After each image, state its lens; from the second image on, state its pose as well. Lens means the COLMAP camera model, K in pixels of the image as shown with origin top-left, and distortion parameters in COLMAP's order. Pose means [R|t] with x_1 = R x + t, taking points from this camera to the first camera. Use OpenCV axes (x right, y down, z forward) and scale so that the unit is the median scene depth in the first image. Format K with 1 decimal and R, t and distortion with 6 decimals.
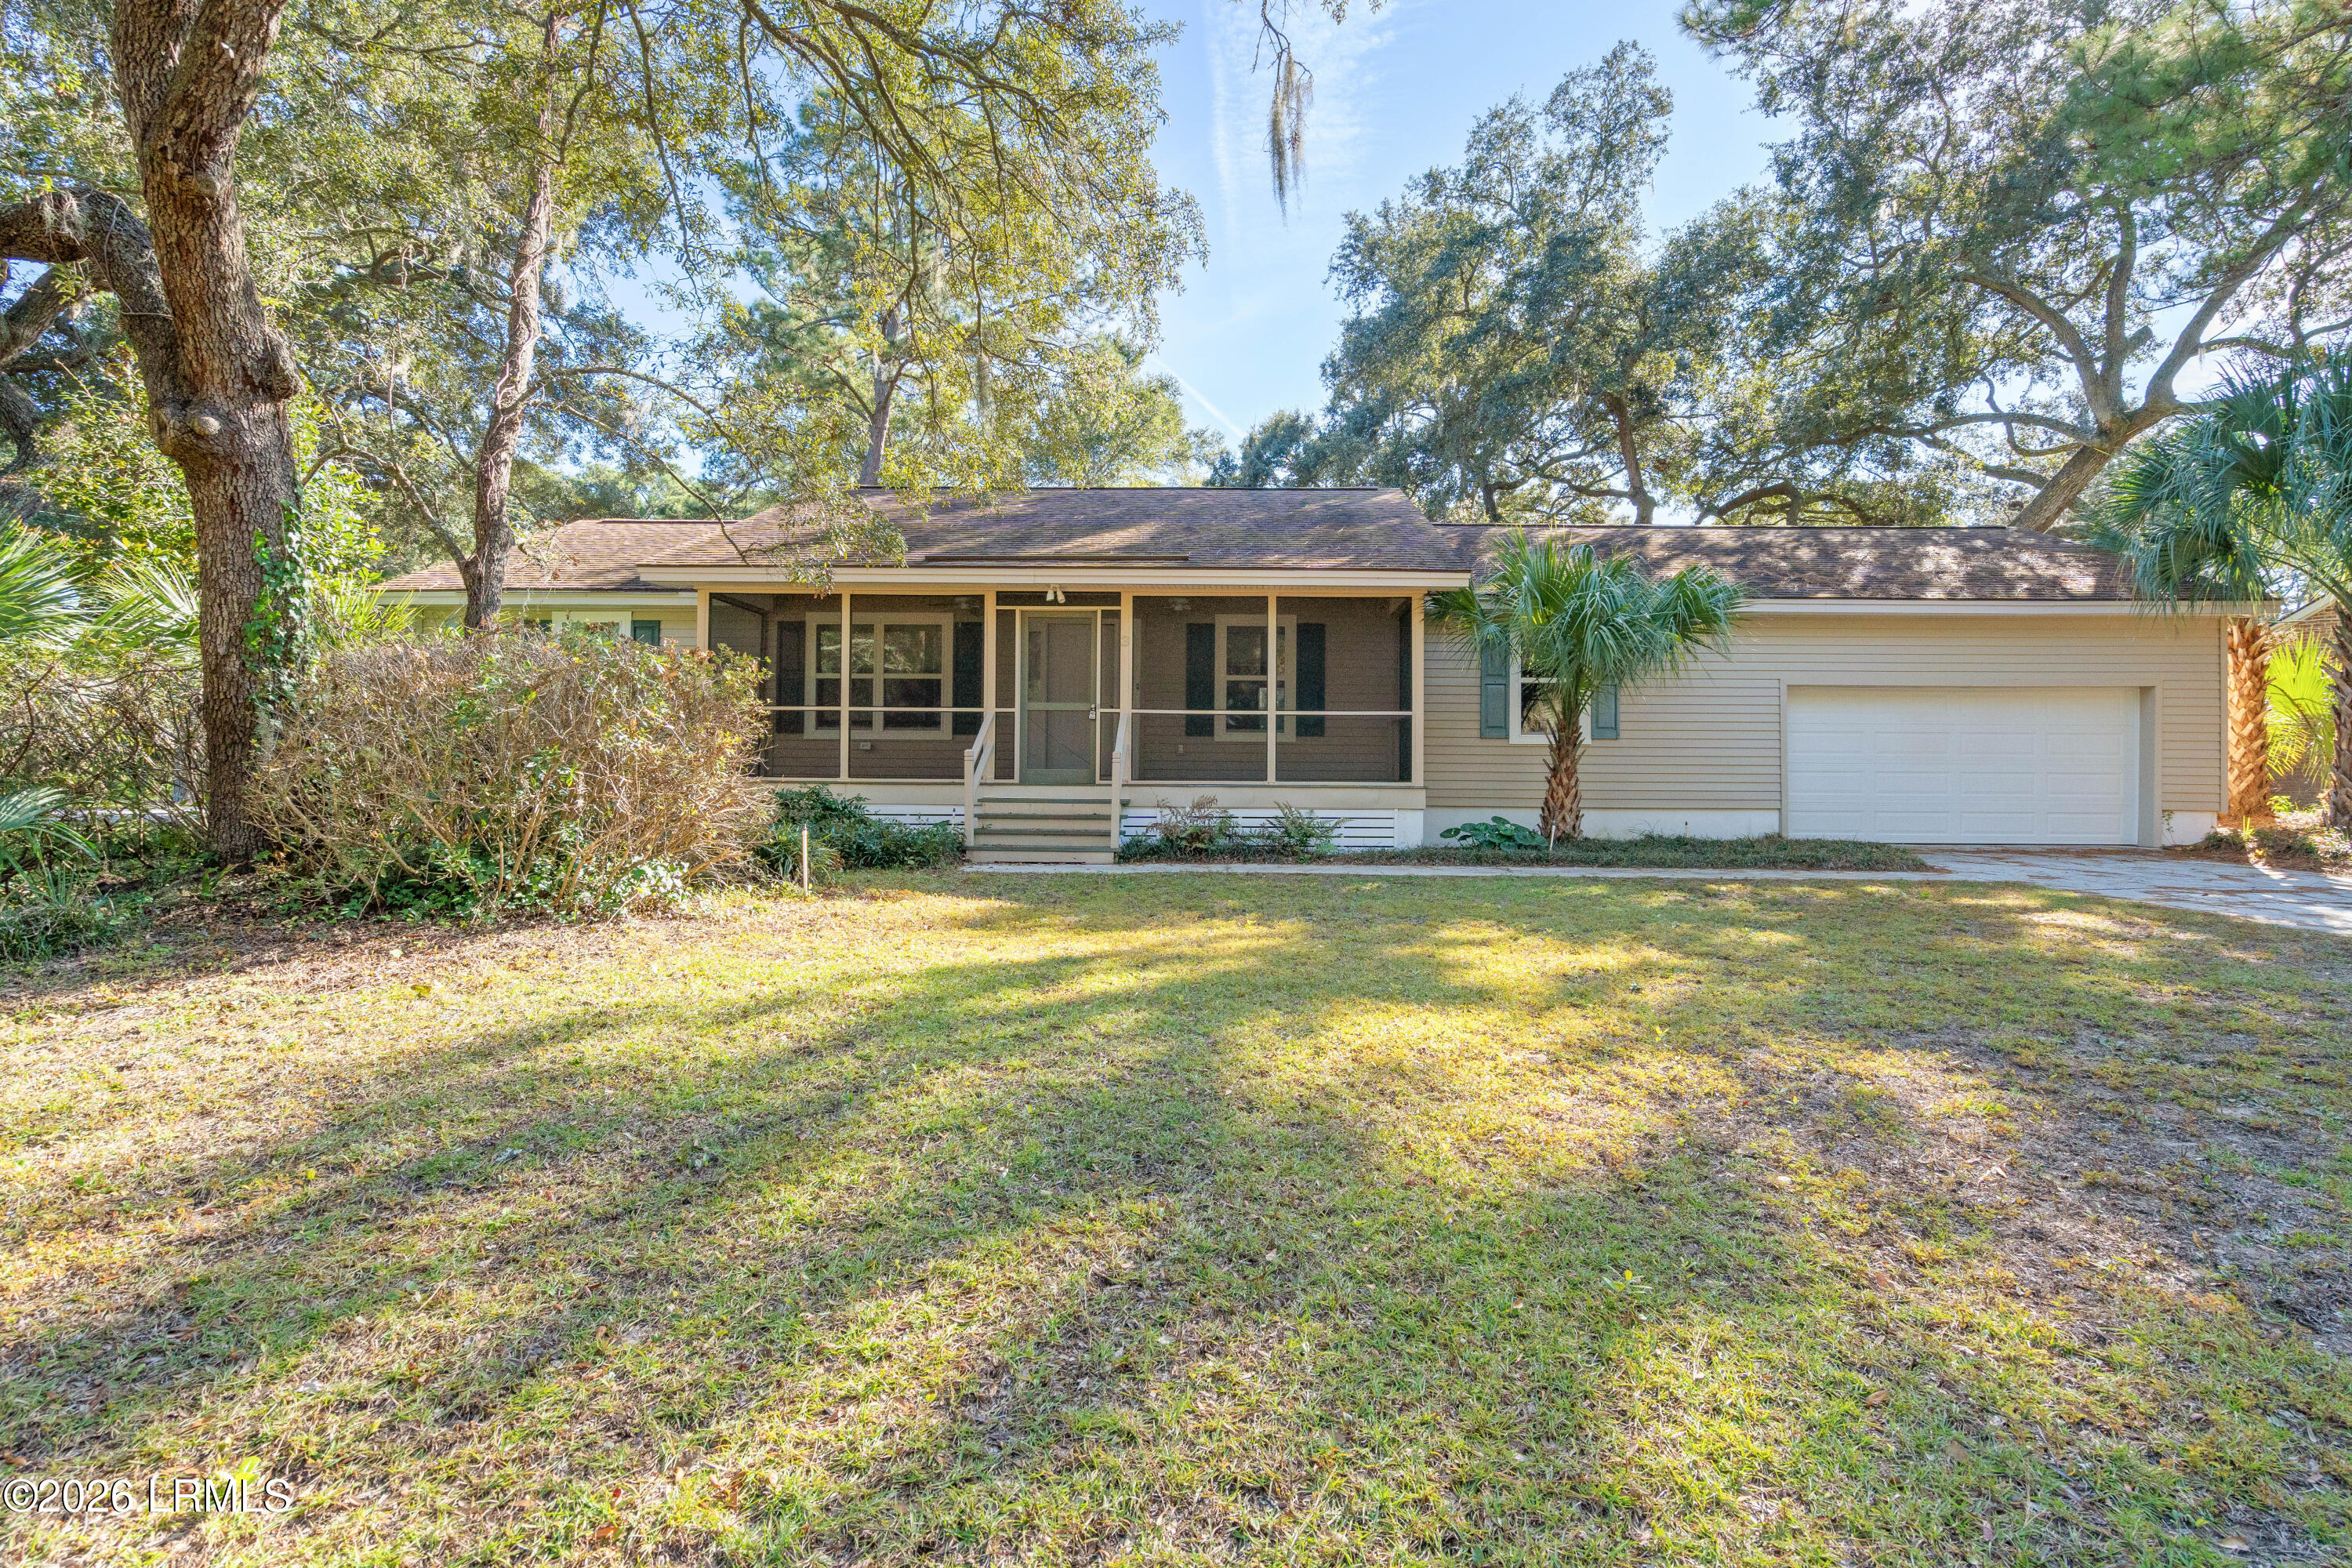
lens RADIAL K [[1064.5, 0, 1190.8], [0, 1064.5, 779.2], [0, 0, 1]] dist [0.005493, 0.000213]
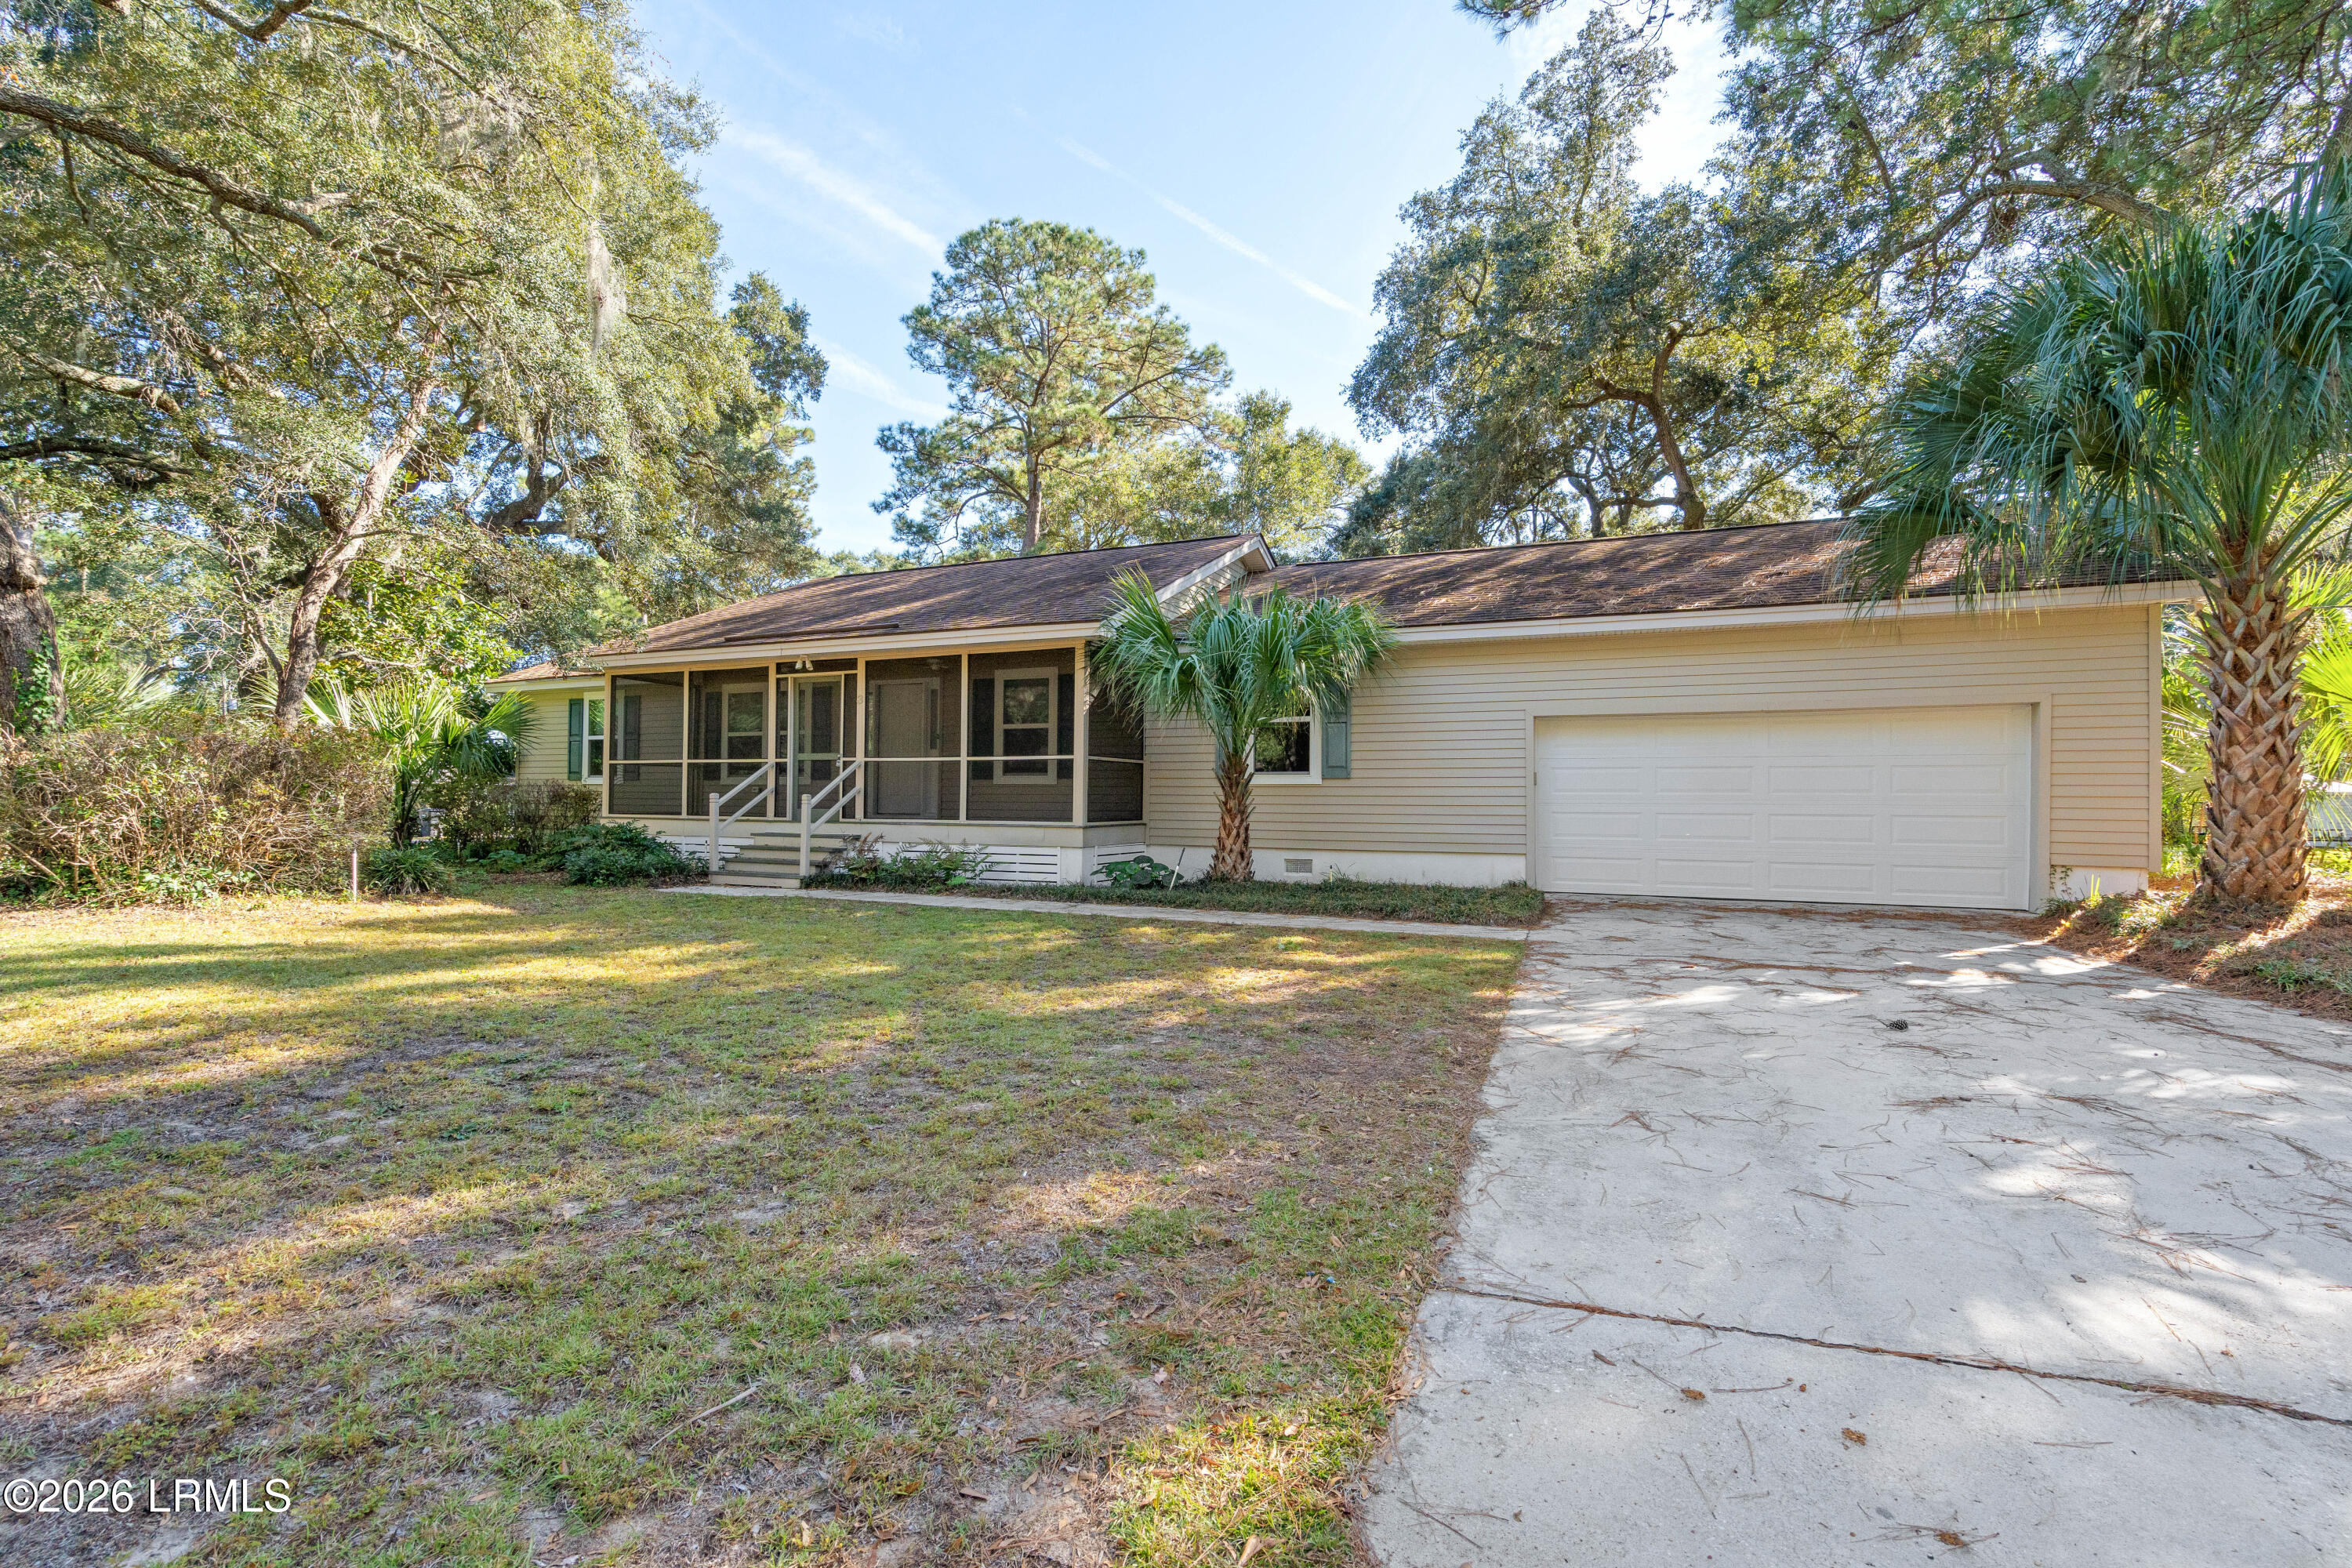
lens RADIAL K [[1064.5, 0, 1164.3], [0, 1064.5, 789.8], [0, 0, 1]] dist [0.005493, 0.000213]
pose [[0.919315, -0.005991, -0.393477, 0.654481], [-0.005967, 0.999557, -0.029160, 0.001419], [0.393477, 0.029155, 0.918872, 0.056546]]
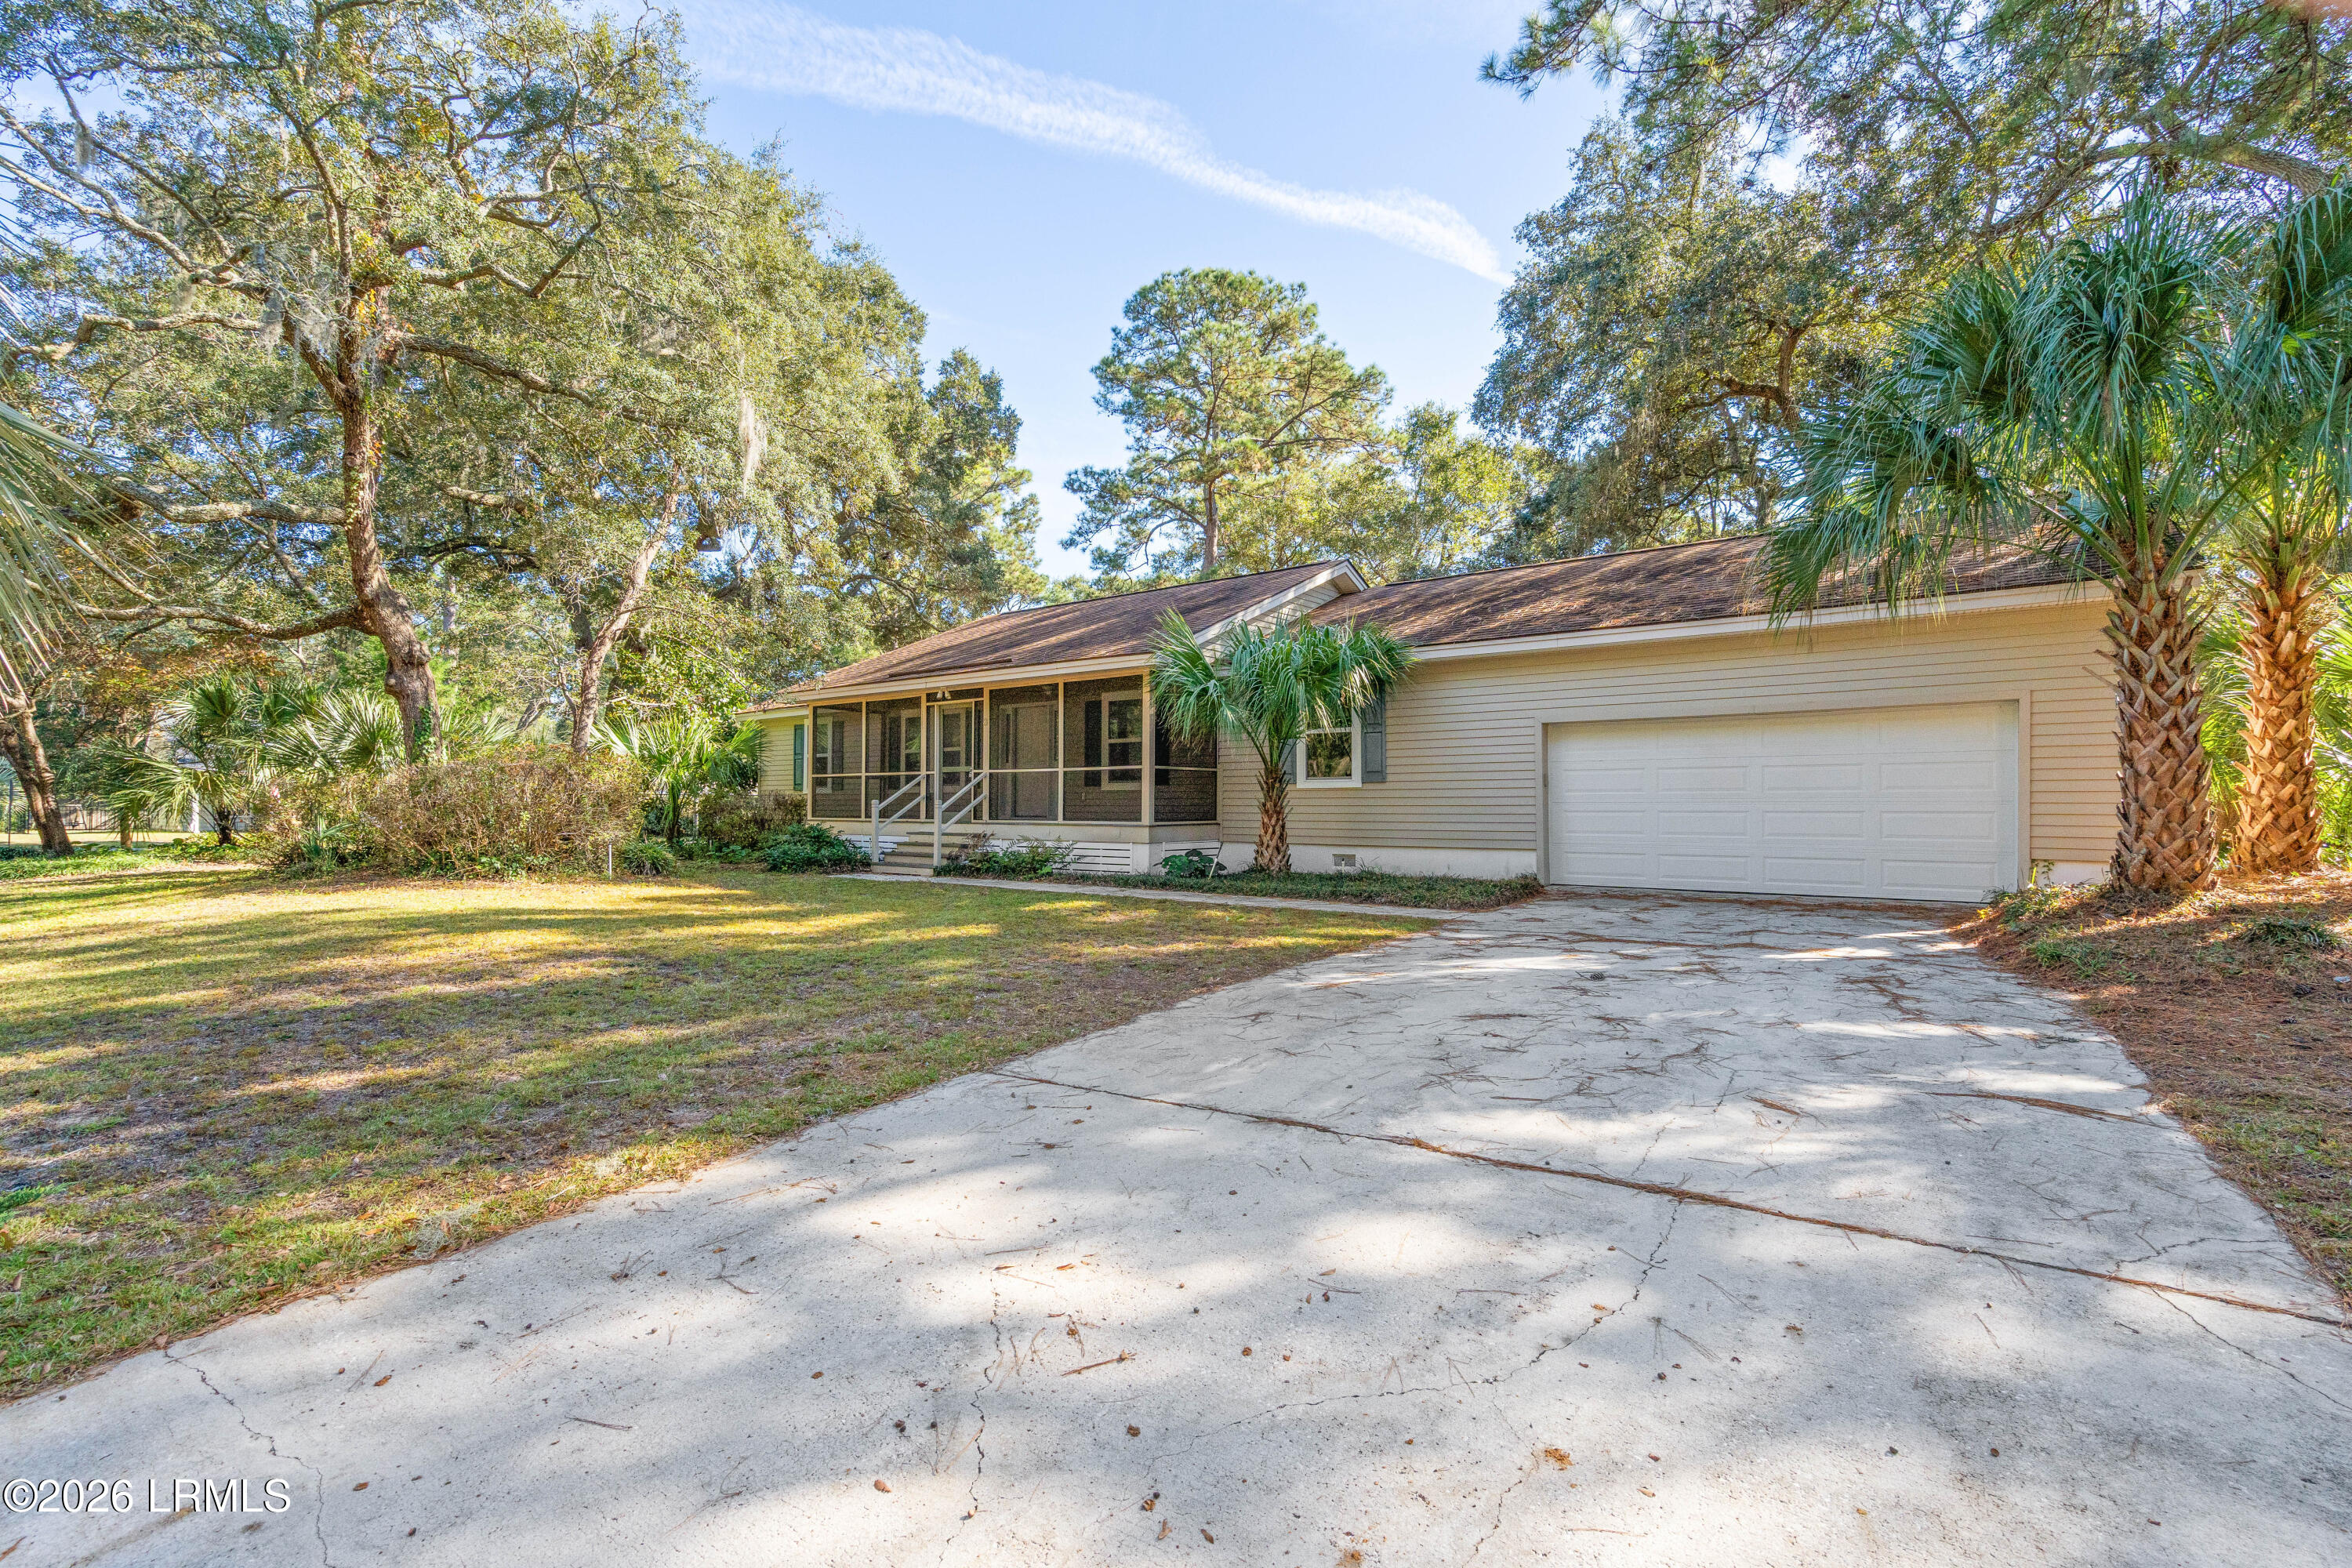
lens RADIAL K [[1064.5, 0, 1163.7], [0, 1064.5, 792.4], [0, 0, 1]] dist [0.005493, 0.000213]
pose [[0.801035, -0.015791, -0.598409, 0.905223], [-0.003472, 0.999513, -0.031022, 0.007172], [0.598608, 0.026927, 0.800590, 0.009615]]
